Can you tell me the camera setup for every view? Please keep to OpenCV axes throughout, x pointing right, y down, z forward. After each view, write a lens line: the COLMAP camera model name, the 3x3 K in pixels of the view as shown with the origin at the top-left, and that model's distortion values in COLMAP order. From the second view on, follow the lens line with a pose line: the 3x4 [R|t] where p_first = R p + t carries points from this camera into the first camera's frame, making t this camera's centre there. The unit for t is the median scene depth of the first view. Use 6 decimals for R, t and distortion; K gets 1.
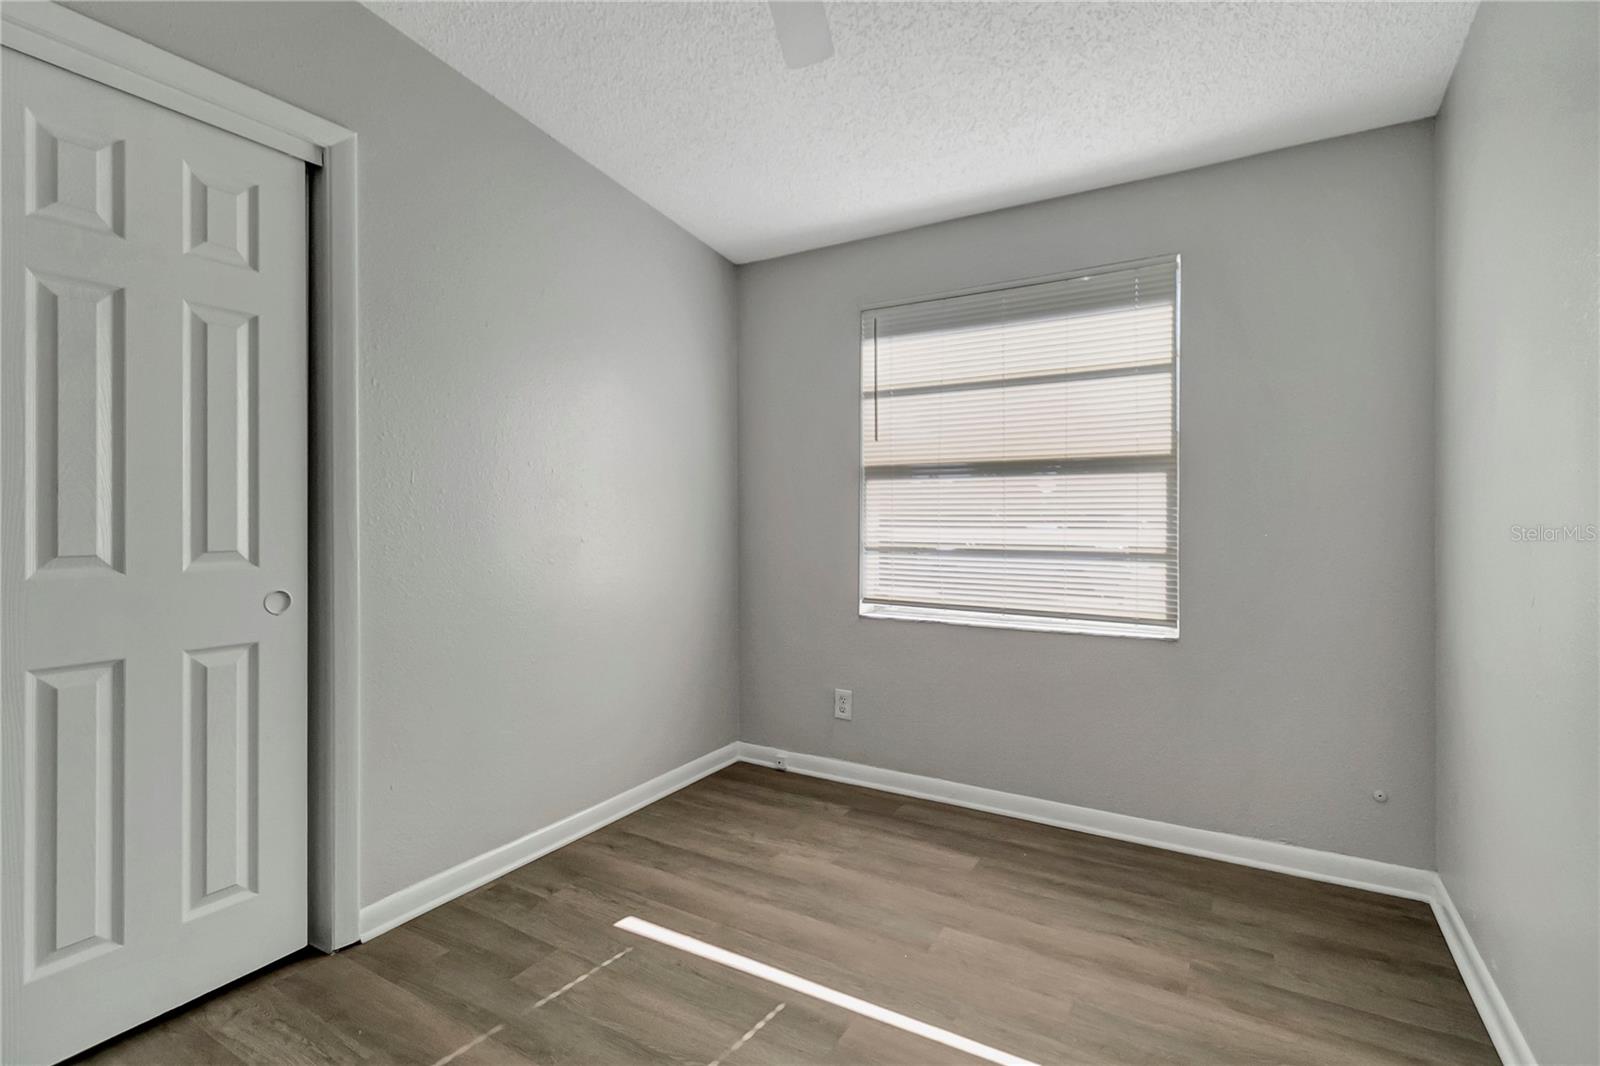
lens RADIAL K [[746.1, 0, 822.9], [0, 746.1, 530.0], [0, 0, 1]] dist [0.000585, -0.001364]
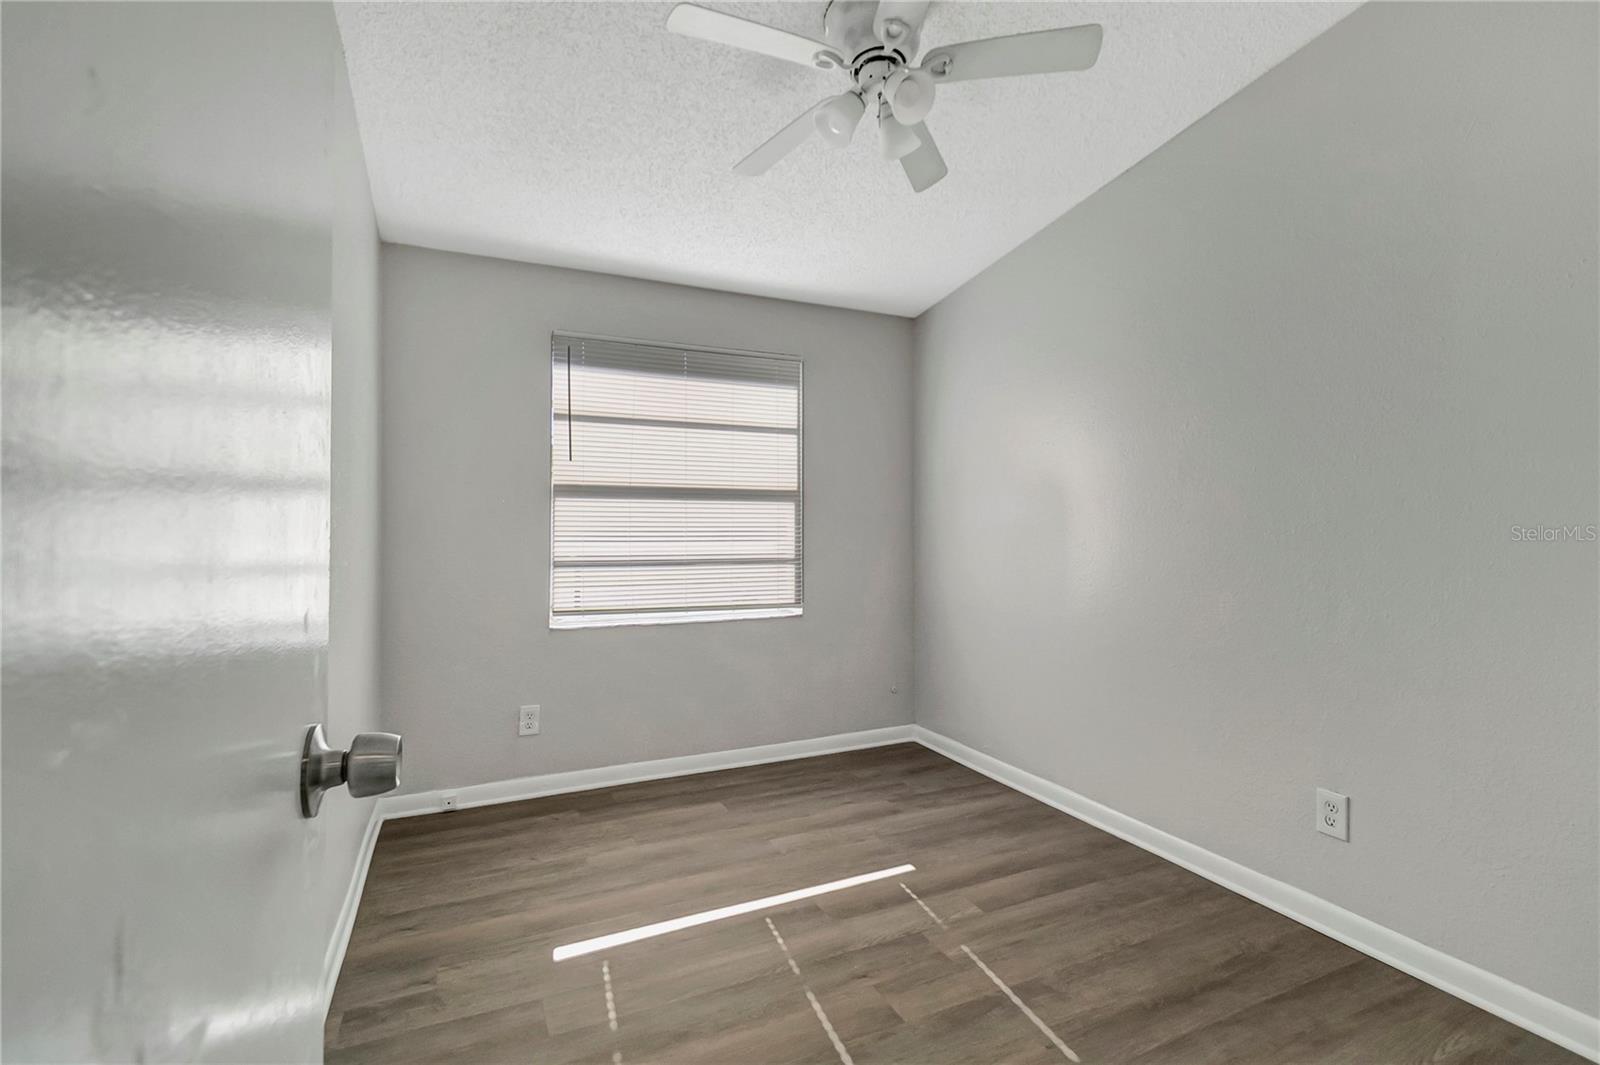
lens RADIAL K [[746.1, 0, 822.9], [0, 746.1, 529.5], [0, 0, 1]] dist [0.000585, -0.001364]
pose [[0.545016, -0.000013, 0.838426, -0.739646], [0.015395, 0.999832, -0.009992, -0.007667], [-0.838284, 0.018353, 0.544924, 0.148253]]
